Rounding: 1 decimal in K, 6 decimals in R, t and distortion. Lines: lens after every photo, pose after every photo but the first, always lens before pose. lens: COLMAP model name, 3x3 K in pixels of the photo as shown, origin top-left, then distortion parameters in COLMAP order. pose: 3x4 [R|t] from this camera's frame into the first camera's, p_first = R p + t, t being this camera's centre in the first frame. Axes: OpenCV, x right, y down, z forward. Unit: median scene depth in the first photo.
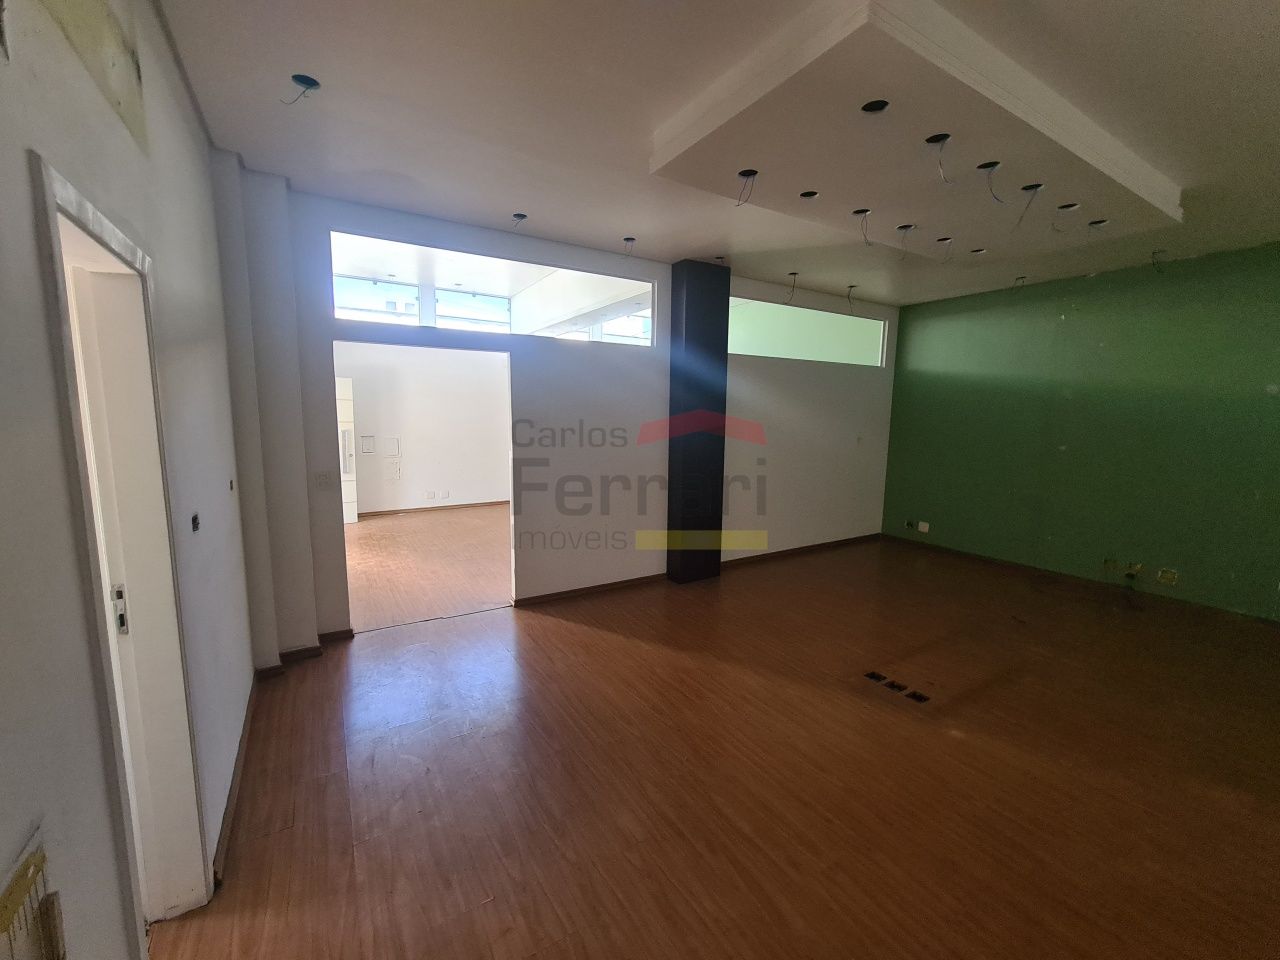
lens RADIAL K [[521.3, 0, 642.4], [0, 521.3, 478.7], [0, 0, 1]] dist [-0.000775, 0.000264]
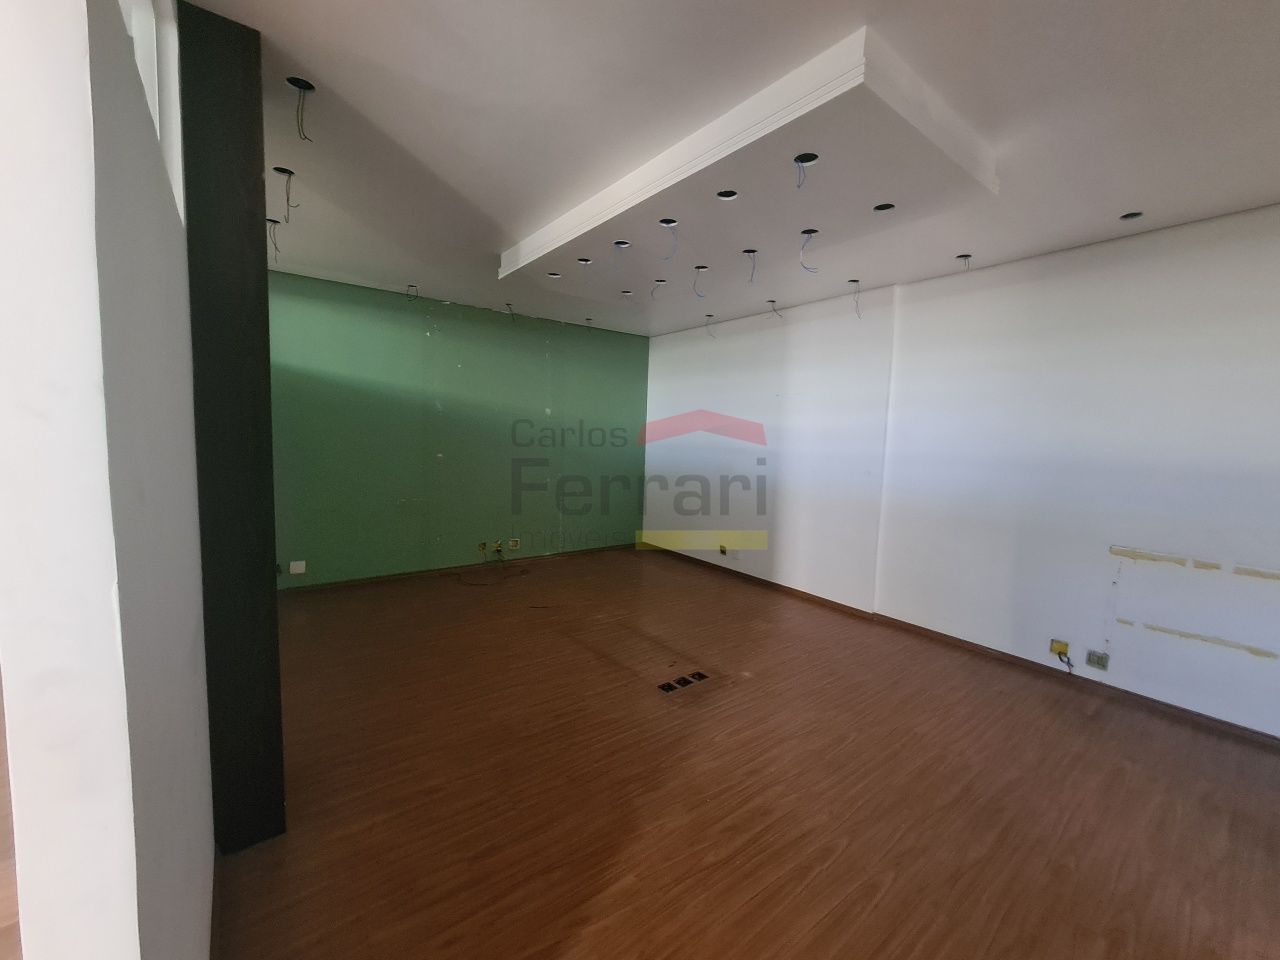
lens RADIAL K [[519.3, 0, 642.7], [0, 519.3, 480.0], [0, 0, 1]] dist [-0.002356, -0.000831]
pose [[-0.110683, -0.102137, 0.988594, -0.450983], [0.096146, 0.988939, 0.112937, -0.125901], [-0.989194, 0.107550, -0.099639, 0.962707]]
